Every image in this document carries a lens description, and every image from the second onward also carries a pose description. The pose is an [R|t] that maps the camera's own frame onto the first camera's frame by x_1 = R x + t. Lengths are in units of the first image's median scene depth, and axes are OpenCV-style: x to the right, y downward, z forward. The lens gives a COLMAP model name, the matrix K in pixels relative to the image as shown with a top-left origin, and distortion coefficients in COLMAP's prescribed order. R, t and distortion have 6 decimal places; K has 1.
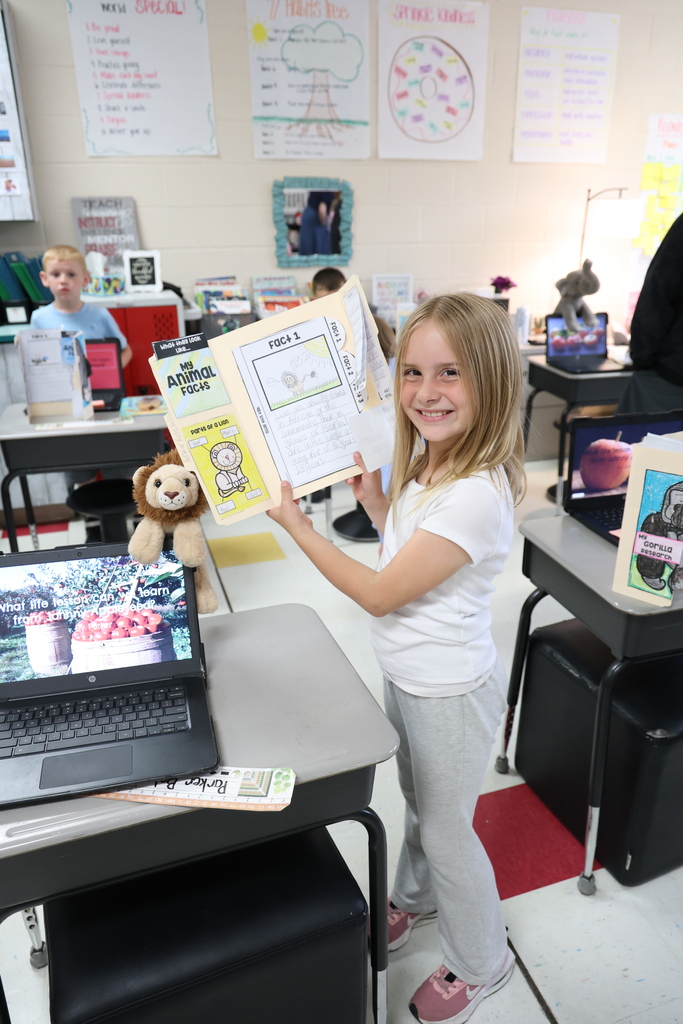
lens RADIAL K [[728.5, 0, 335.9], [0, 728.5, 493.4], [0, 0, 1]] dist [-0.007949, 0.000973]
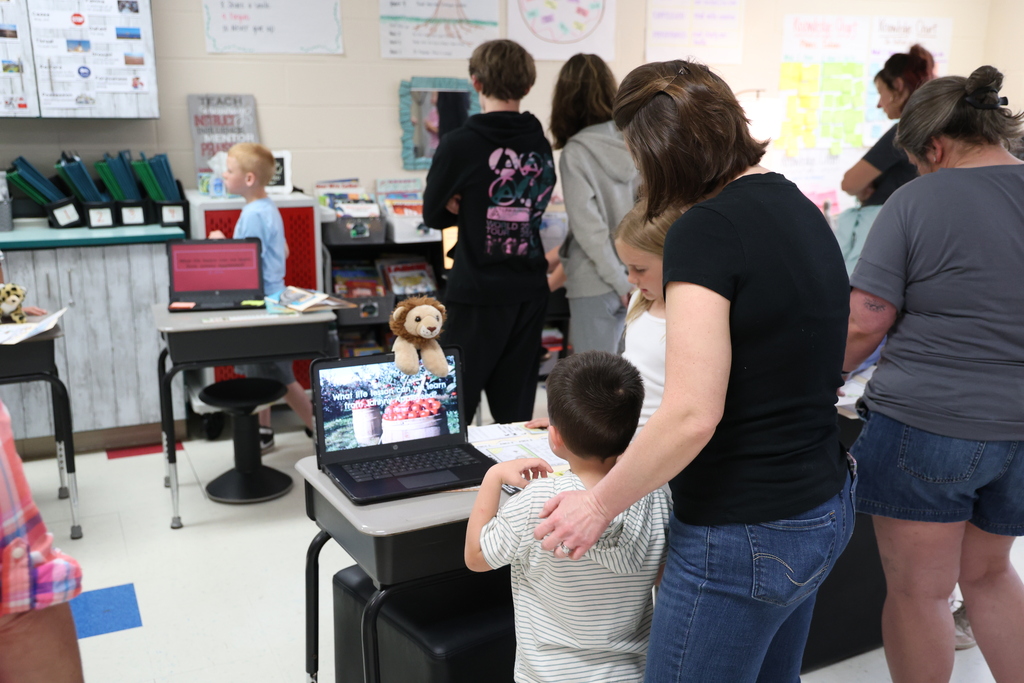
lens RADIAL K [[1053.3, 0, 512.0], [0, 1053.3, 341.5], [0, 0, 1]] dist [0.109288, -0.007847]
pose [[0.994044, -0.012421, 0.108266, -0.099734], [0.027072, 0.990487, -0.134919, 0.103578], [-0.105560, 0.137046, 0.984924, -0.350081]]
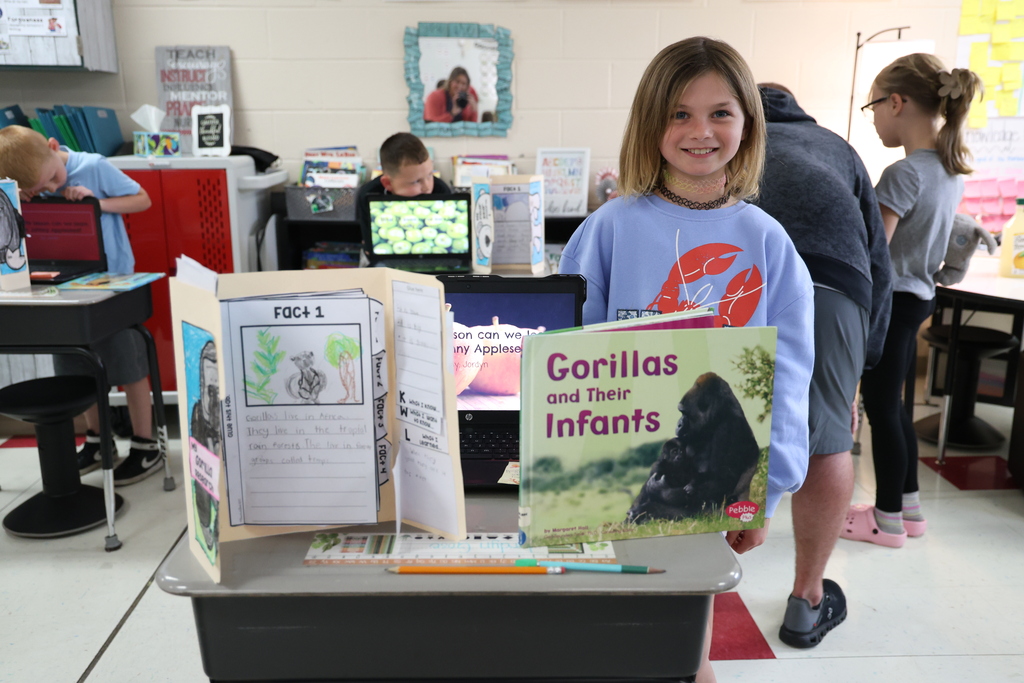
lens RADIAL K [[906.8, 0, 512.0], [0, 906.8, 341.5], [0, 0, 1]] dist [0.030688, 0.023862]
pose [[0.964952, 0.062954, -0.254763, 0.312108], [-0.096709, 0.987781, -0.122212, 0.015758], [0.243956, 0.142566, 0.959250, 0.137948]]
